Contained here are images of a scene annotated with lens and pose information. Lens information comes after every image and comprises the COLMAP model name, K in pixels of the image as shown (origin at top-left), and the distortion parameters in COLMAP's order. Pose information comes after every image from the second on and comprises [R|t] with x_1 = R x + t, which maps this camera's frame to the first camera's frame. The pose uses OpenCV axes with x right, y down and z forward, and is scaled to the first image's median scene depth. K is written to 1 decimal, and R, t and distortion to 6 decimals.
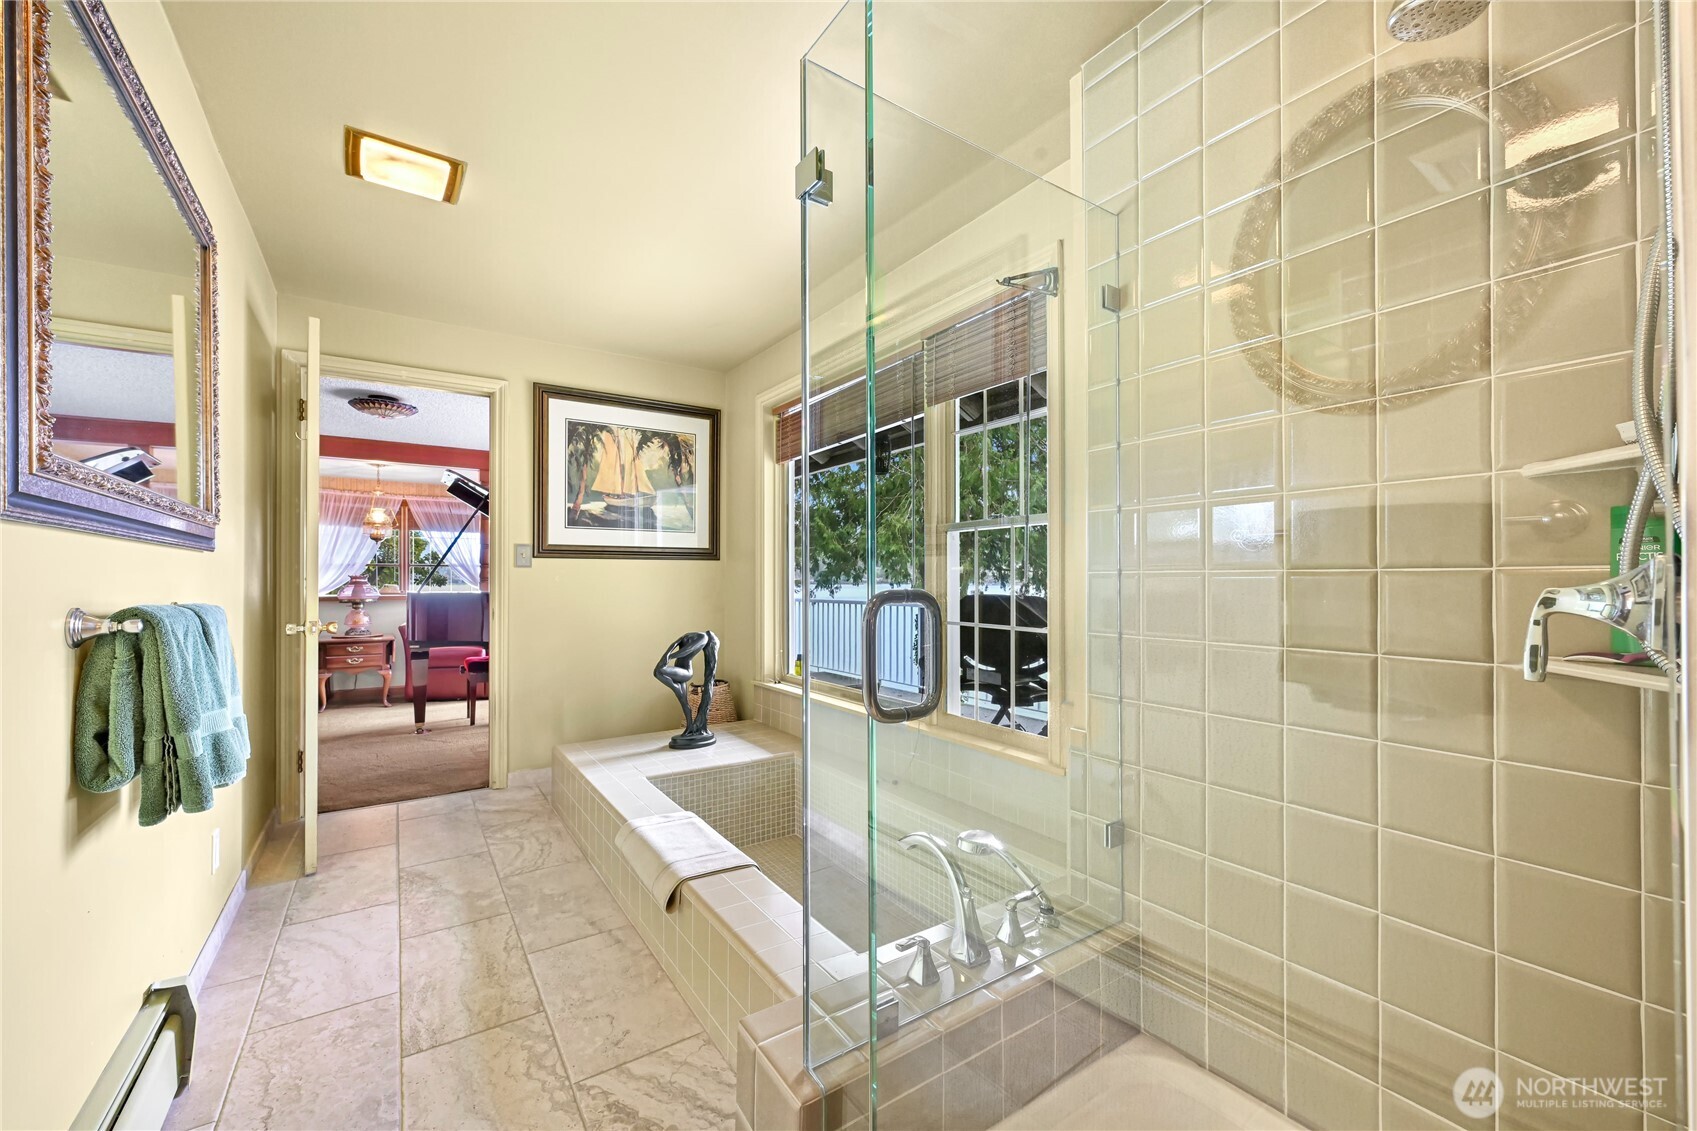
lens RADIAL K [[678.8, 0, 849.5], [0, 678.8, 575.3], [0, 0, 1]] dist [-0.000717, -0.000976]
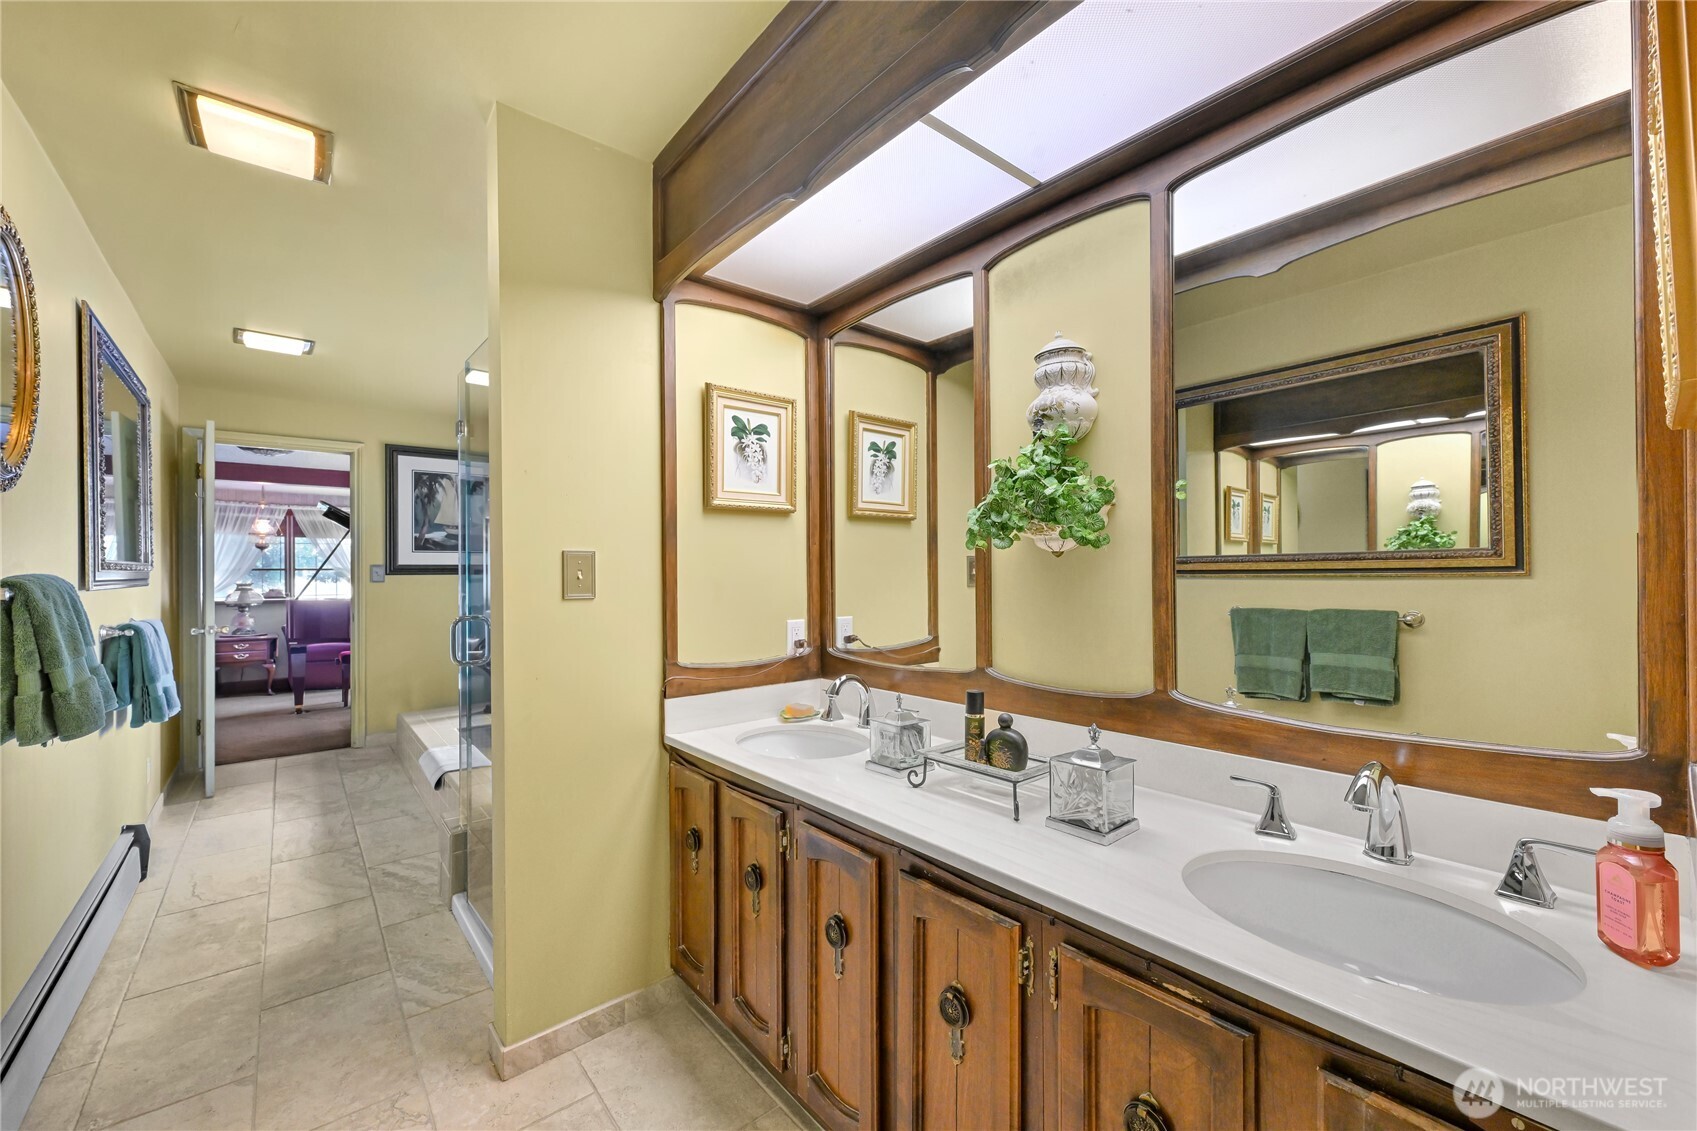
lens RADIAL K [[678.8, 0, 851.6], [0, 678.8, 568.5], [0, 0, 1]] dist [-0.000717, -0.000976]
pose [[0.994581, -0.003883, 0.103894, 0.305864], [0.003633, 0.999990, 0.002594, -0.038664], [-0.103903, -0.002203, 0.994585, -0.422218]]
